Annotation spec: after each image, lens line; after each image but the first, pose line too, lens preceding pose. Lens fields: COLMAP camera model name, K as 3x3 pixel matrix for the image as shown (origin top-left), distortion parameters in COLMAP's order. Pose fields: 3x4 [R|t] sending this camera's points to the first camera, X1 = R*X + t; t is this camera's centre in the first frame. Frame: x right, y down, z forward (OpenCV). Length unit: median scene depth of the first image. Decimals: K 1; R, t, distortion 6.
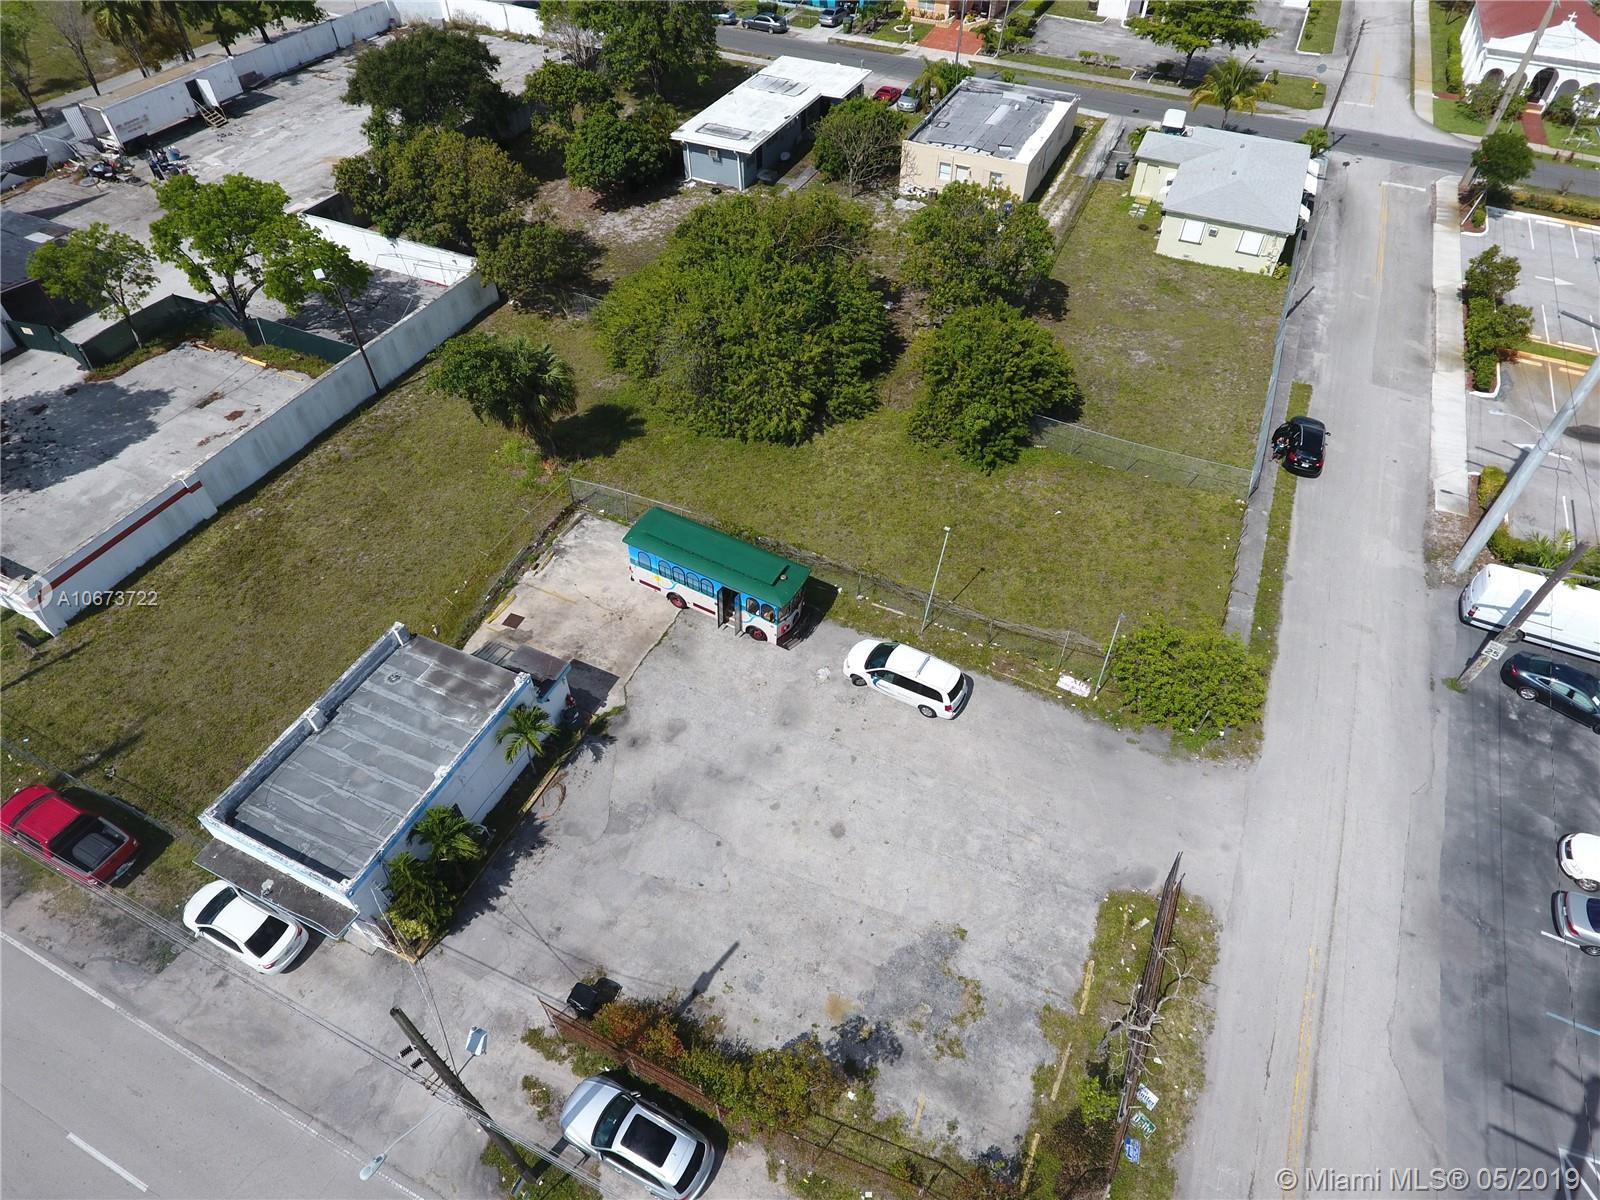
lens RADIAL K [[936.1, 0, 798.6], [0, 936.1, 590.0], [0, 0, 1]] dist [-0.004785, 0.001125]
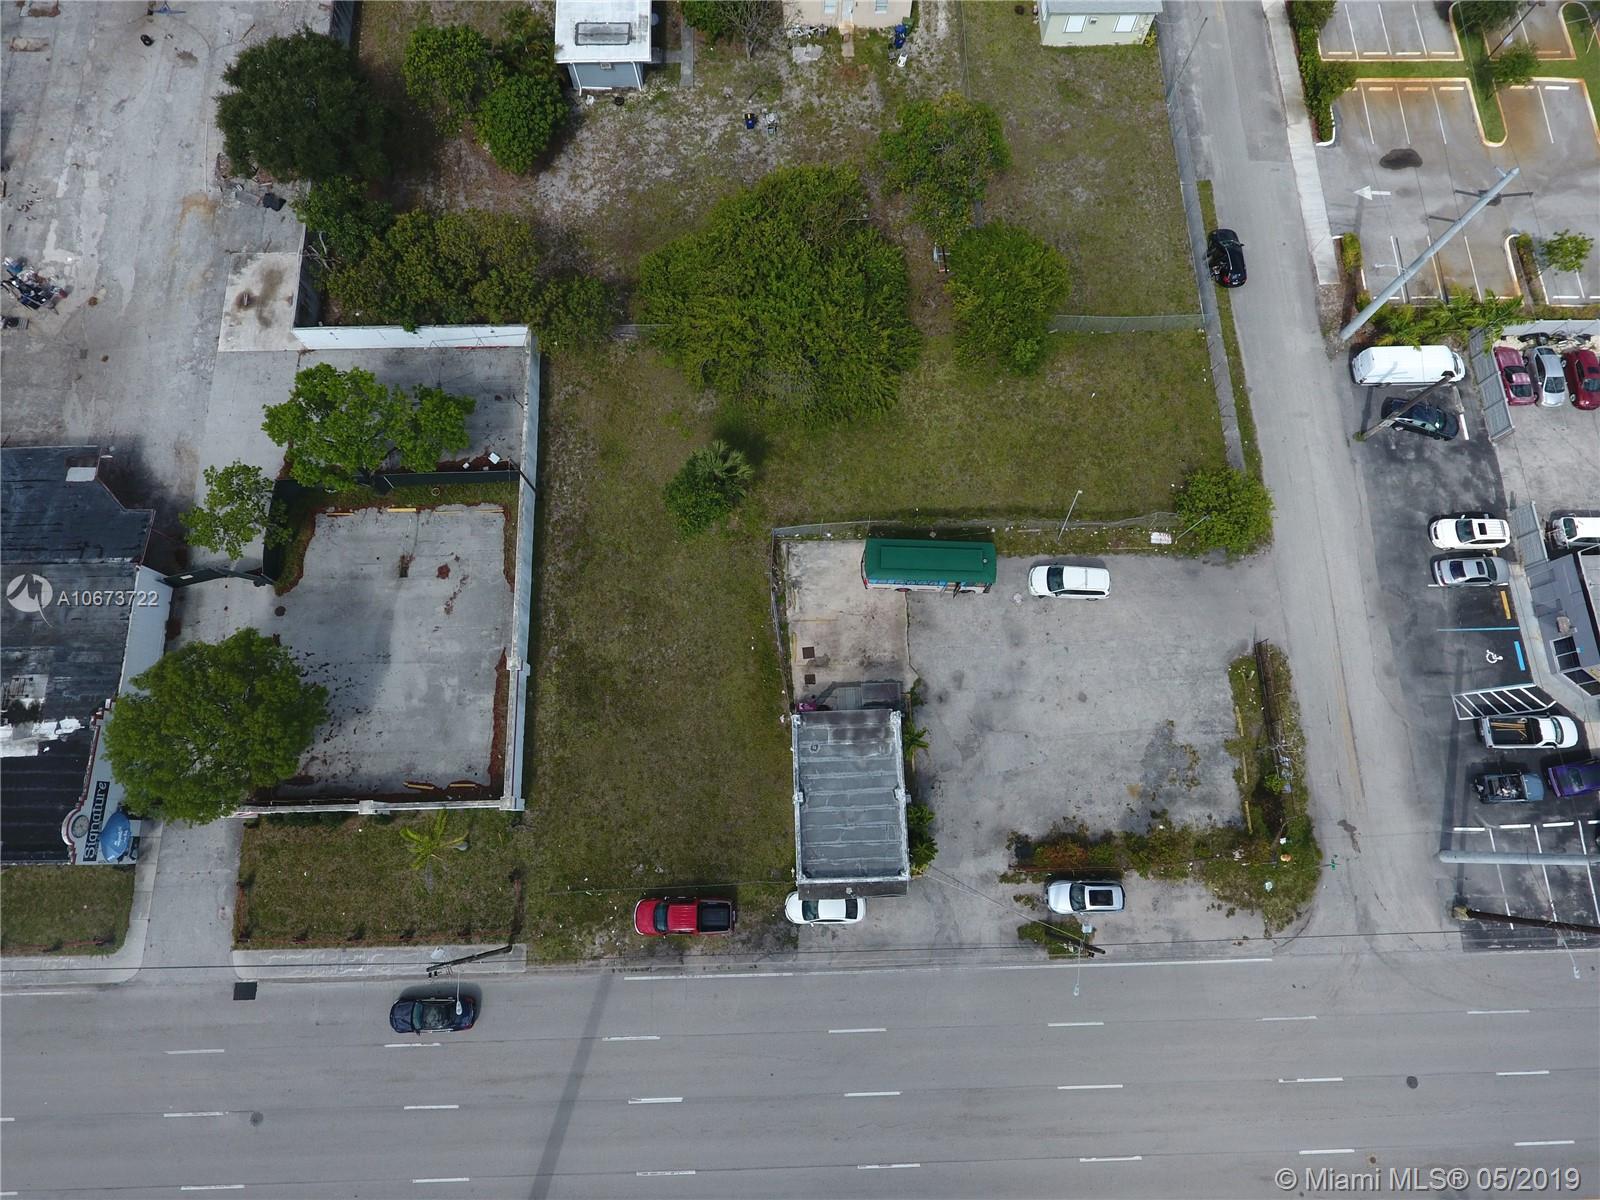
lens RADIAL K [[936.1, 0, 799.1], [0, 936.1, 591.4], [0, 0, 1]] dist [-0.004785, 0.001125]
pose [[0.893850, -0.432370, 0.118692, -0.483892], [0.323788, 0.805584, 0.496182, -0.818598], [-0.310151, -0.405081, 0.860067, -0.203815]]
